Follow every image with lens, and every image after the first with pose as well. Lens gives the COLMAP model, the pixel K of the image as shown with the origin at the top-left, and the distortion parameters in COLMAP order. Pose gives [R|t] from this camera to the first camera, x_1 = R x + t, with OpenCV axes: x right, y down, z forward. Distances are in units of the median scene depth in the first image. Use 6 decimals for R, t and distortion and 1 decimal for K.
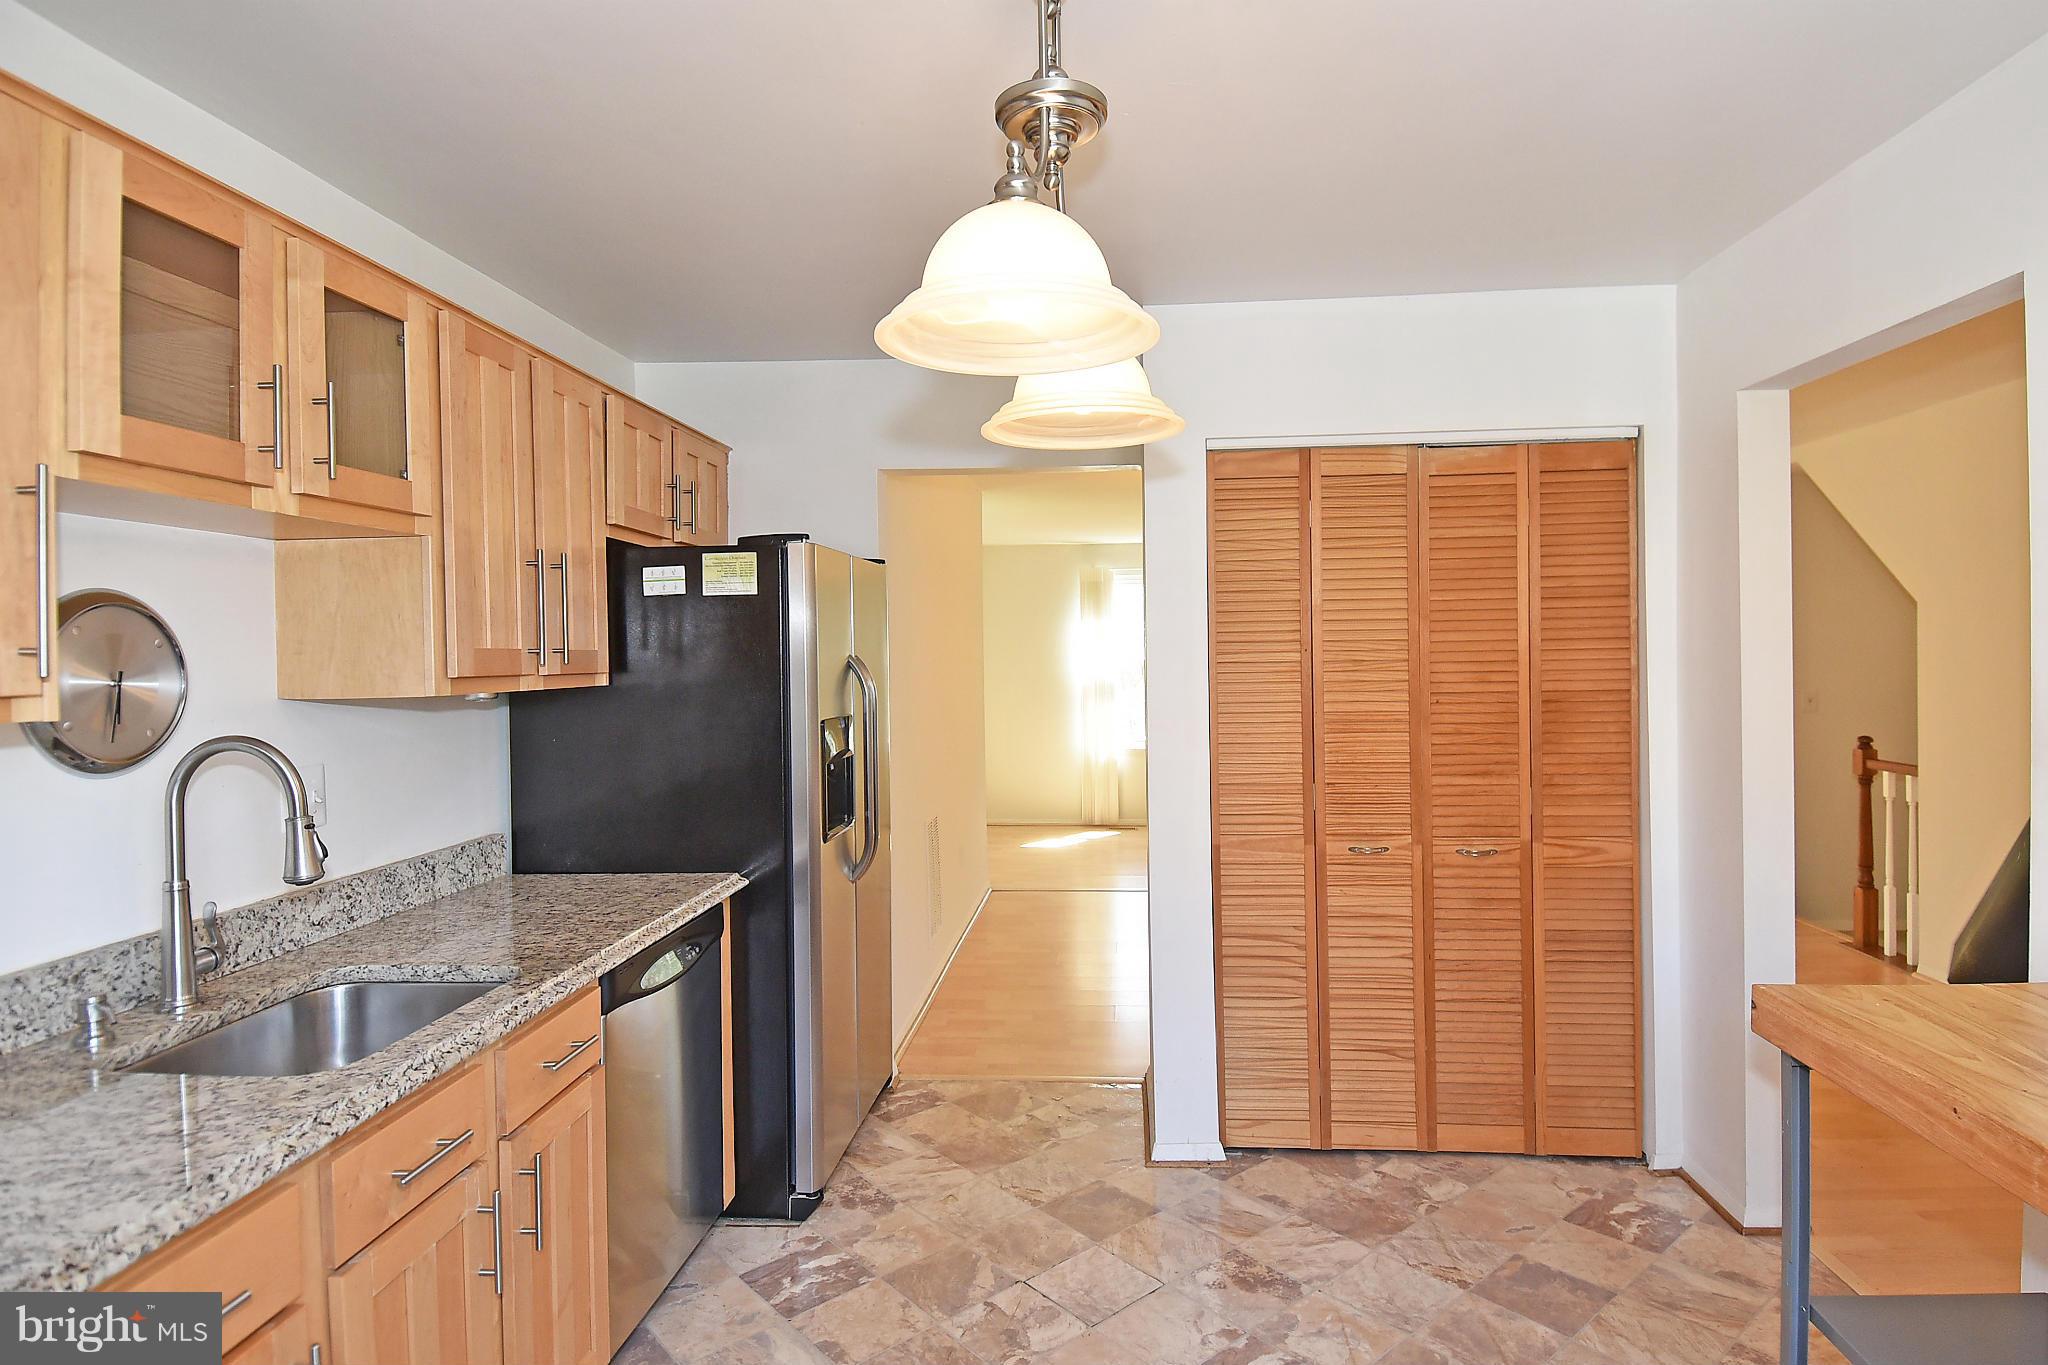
lens RADIAL K [[1089.0, 0, 1044.8], [0, 1089.0, 670.2], [0, 0, 1]] dist [0.052616, -0.052834]
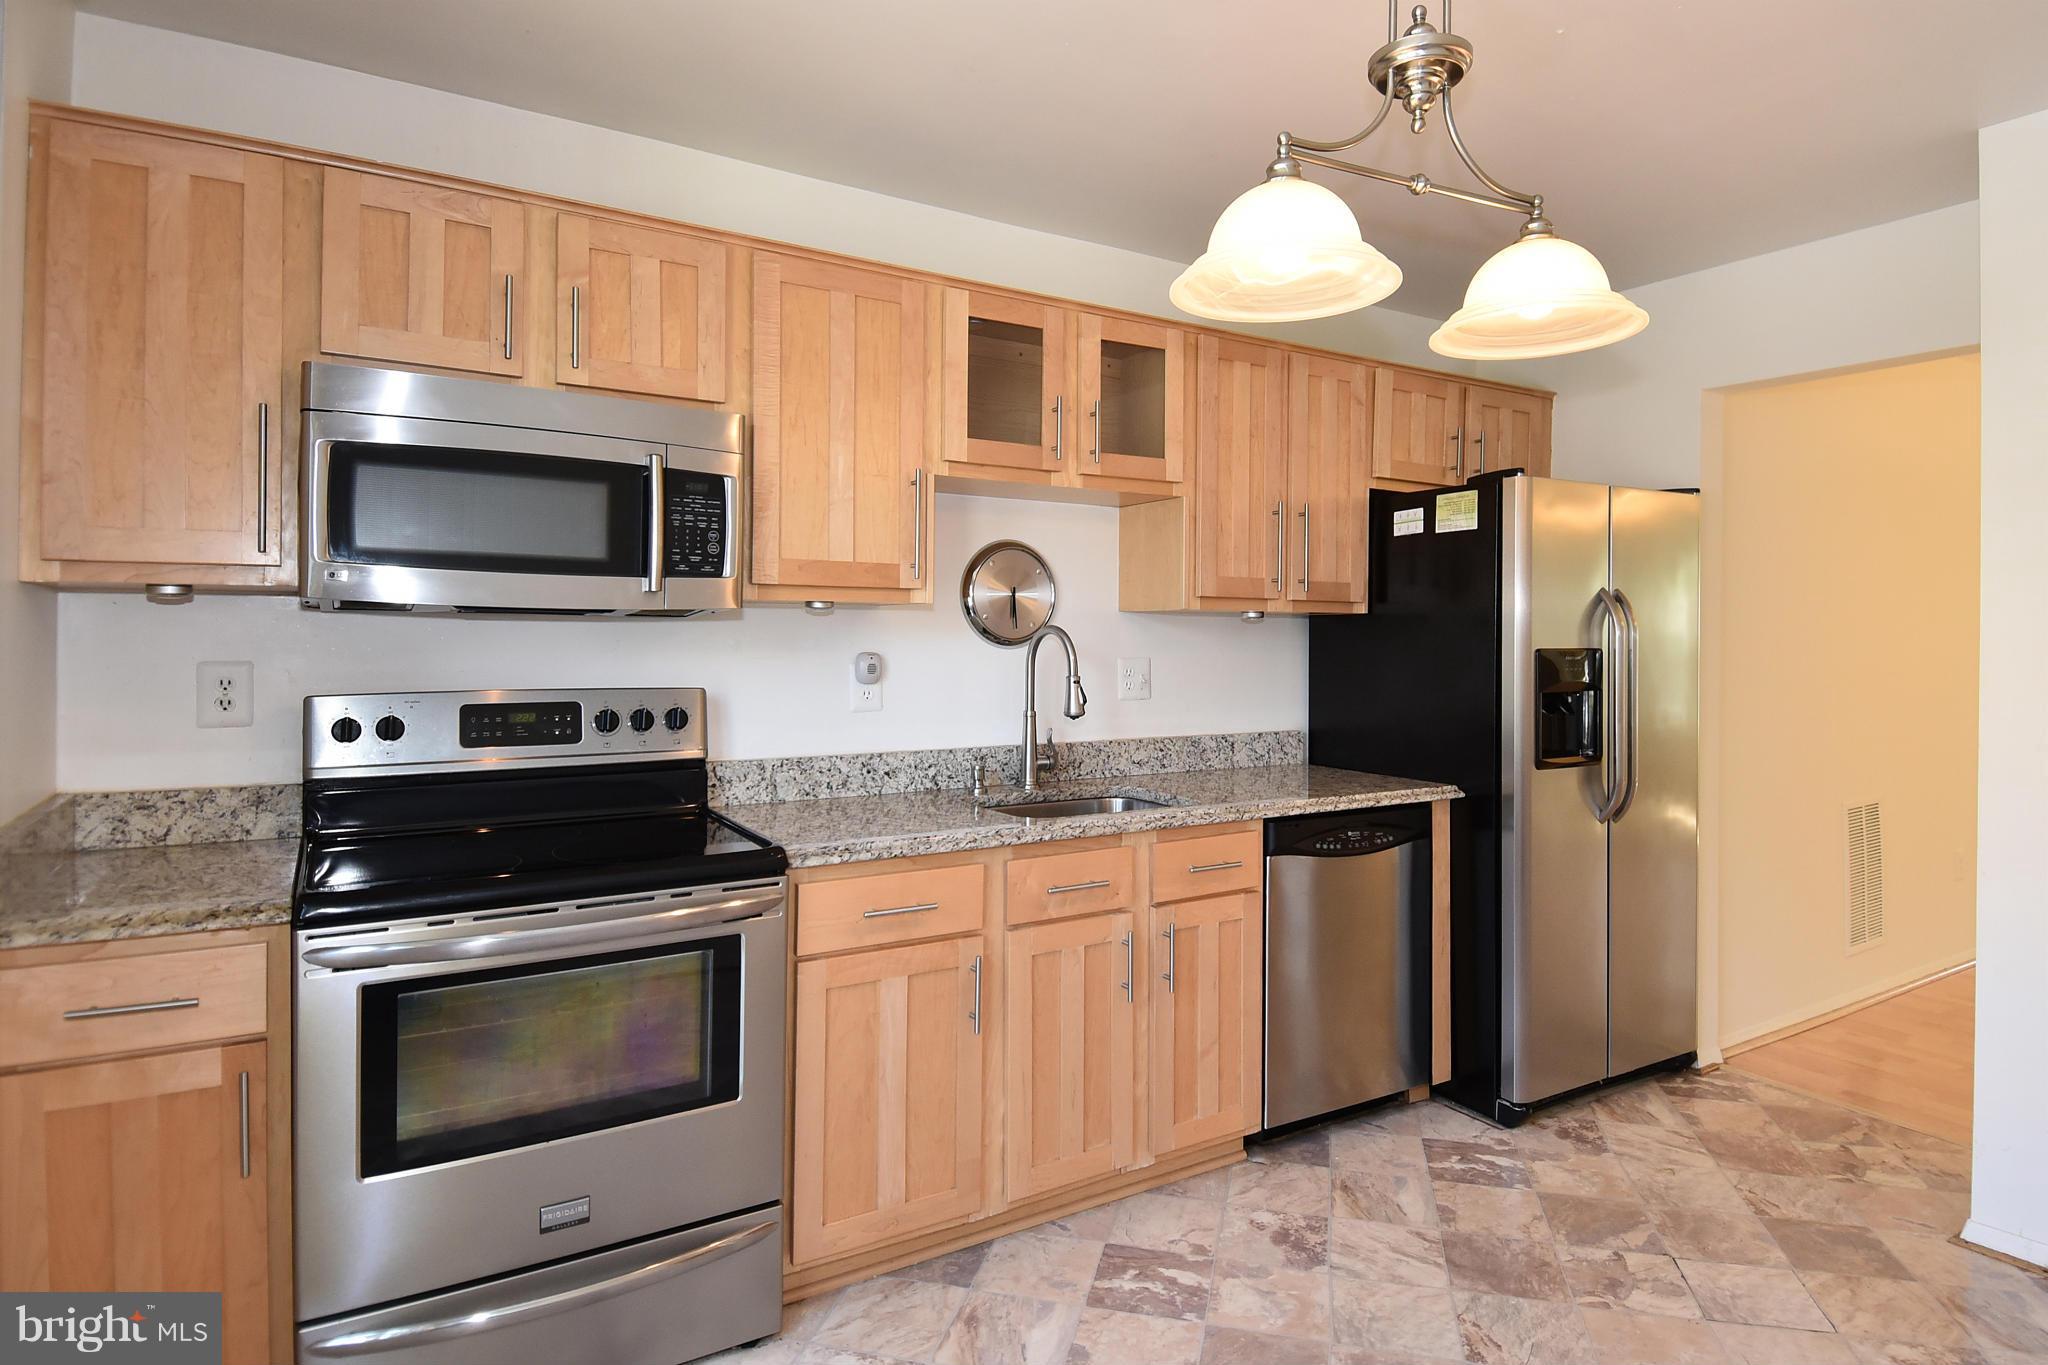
lens RADIAL K [[1125.8, 0, 1076.9], [0, 1125.8, 641.6], [0, 0, 1]] dist [0.057268, -0.059256]
pose [[0.590833, 0.023608, -0.806448, 0.479444], [-0.029152, 0.999544, 0.007903, 0.051979], [0.806267, 0.018840, 0.591252, 0.027863]]
